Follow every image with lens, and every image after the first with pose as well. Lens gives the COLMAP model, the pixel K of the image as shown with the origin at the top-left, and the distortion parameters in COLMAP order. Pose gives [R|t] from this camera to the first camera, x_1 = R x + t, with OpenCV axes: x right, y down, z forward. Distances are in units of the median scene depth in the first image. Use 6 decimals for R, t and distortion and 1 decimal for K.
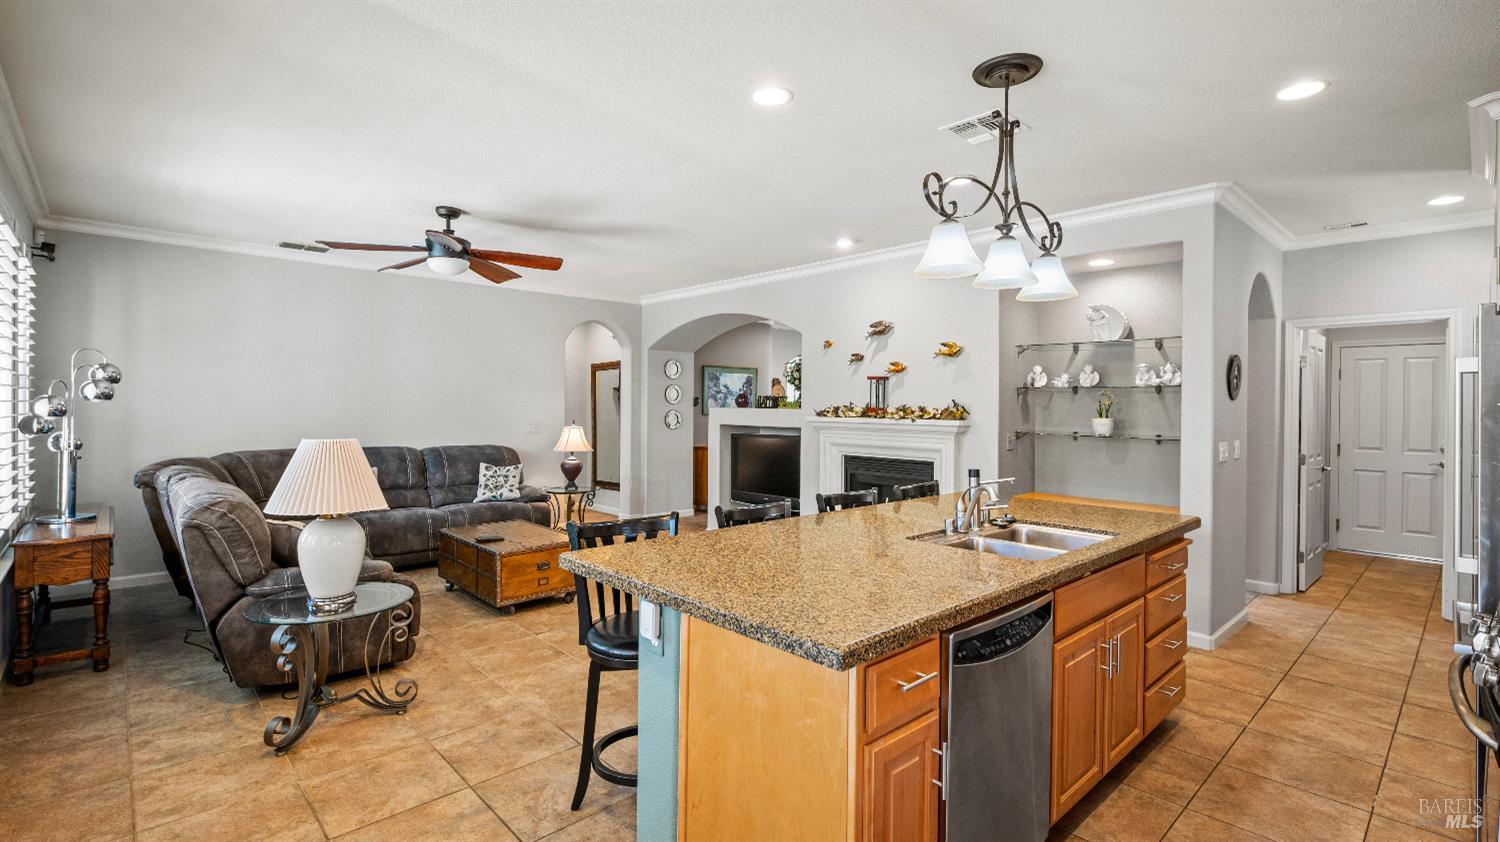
lens RADIAL K [[684.0, 0, 748.3], [0, 684.0, 412.2], [0, 0, 1]] dist [0.000526, -0.000027]
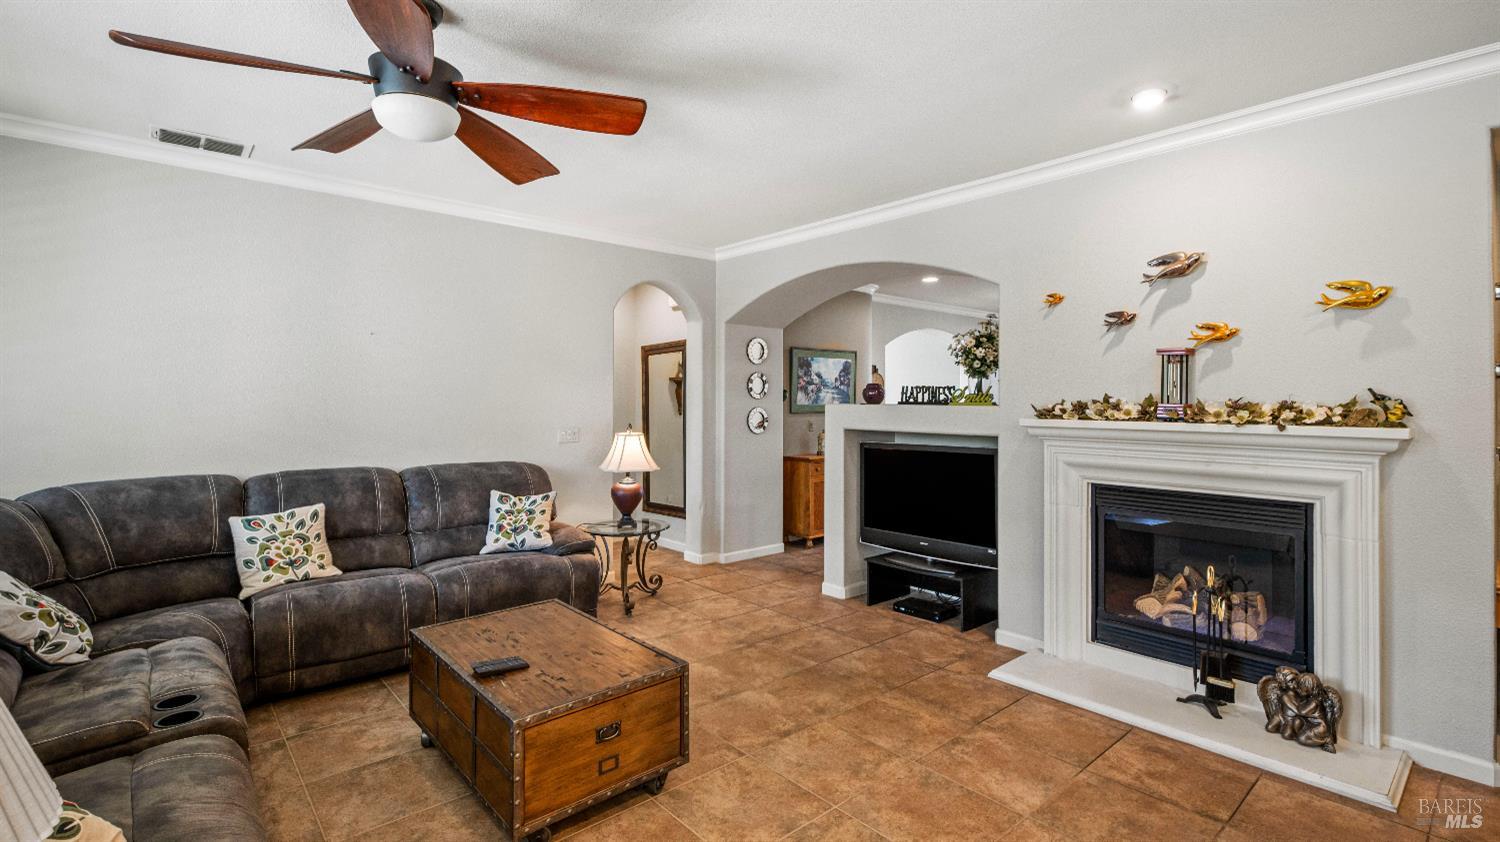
lens RADIAL K [[677.0, 0, 744.2], [0, 677.0, 392.5], [0, 0, 1]] dist [0.001613, -0.000177]
pose [[0.999531, -0.005106, -0.030190, -0.142514], [0.004482, 0.999776, -0.020691, -0.005660], [0.030289, 0.020546, 0.999330, 0.392276]]
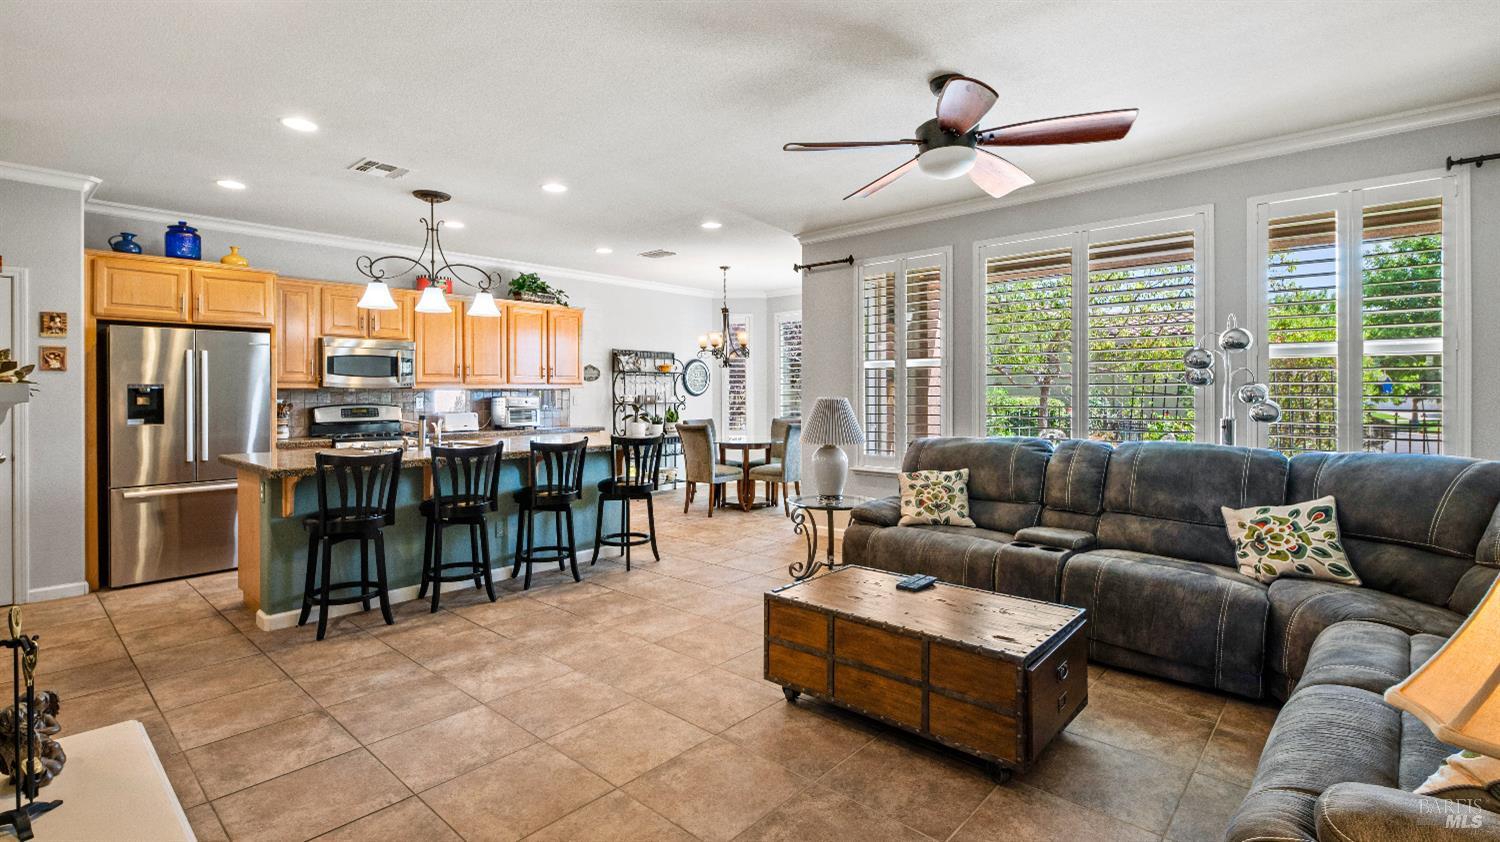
lens RADIAL K [[683.5, 0, 745.3], [0, 683.5, 391.0], [0, 0, 1]] dist [0.001256, -0.006289]
pose [[-0.996314, -0.002505, -0.085749, -0.136016], [-0.003324, 0.999950, 0.009418, 0.005202], [0.085722, 0.009668, -0.996272, 1.258342]]
